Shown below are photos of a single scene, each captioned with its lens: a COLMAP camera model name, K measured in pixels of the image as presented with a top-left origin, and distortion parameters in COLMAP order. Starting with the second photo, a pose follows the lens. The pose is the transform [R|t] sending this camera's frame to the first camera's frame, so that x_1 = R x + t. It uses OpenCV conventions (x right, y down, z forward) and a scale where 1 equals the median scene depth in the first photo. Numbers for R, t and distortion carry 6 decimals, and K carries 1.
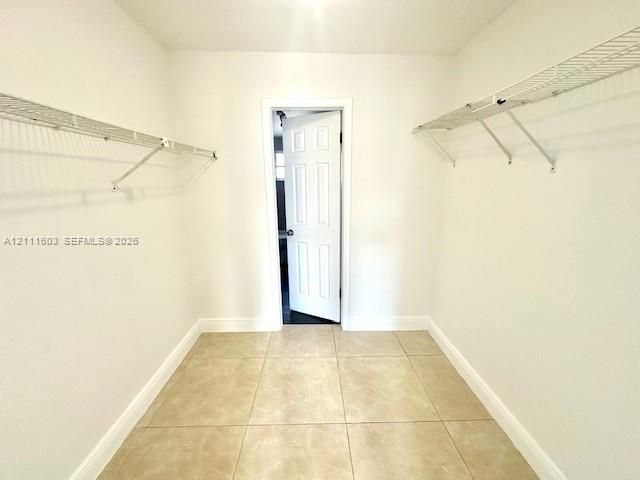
lens RADIAL K [[256.3, 0, 320.0], [0, 256.3, 240.0], [0, 0, 1]] dist [-0.001437, 0.000244]
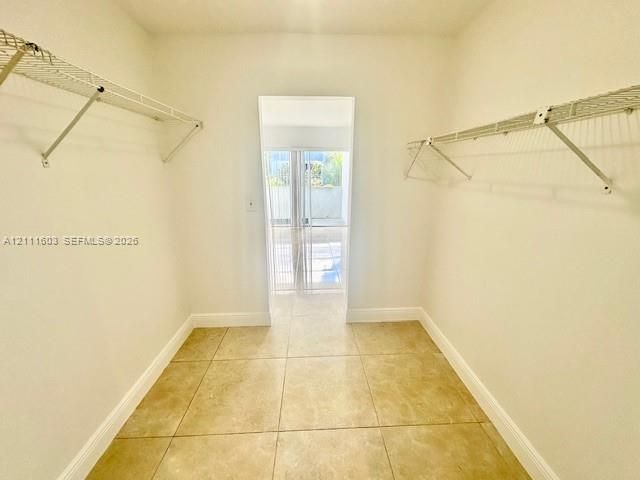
lens RADIAL K [[256.3, 0, 320.0], [0, 256.3, 240.0], [0, 0, 1]] dist [-0.001437, 0.000244]
pose [[-0.999942, 0.005969, -0.008959, -0.055796], [0.000996, 0.879929, 0.475104, -0.410773], [0.010719, 0.475068, -0.879884, 1.697938]]
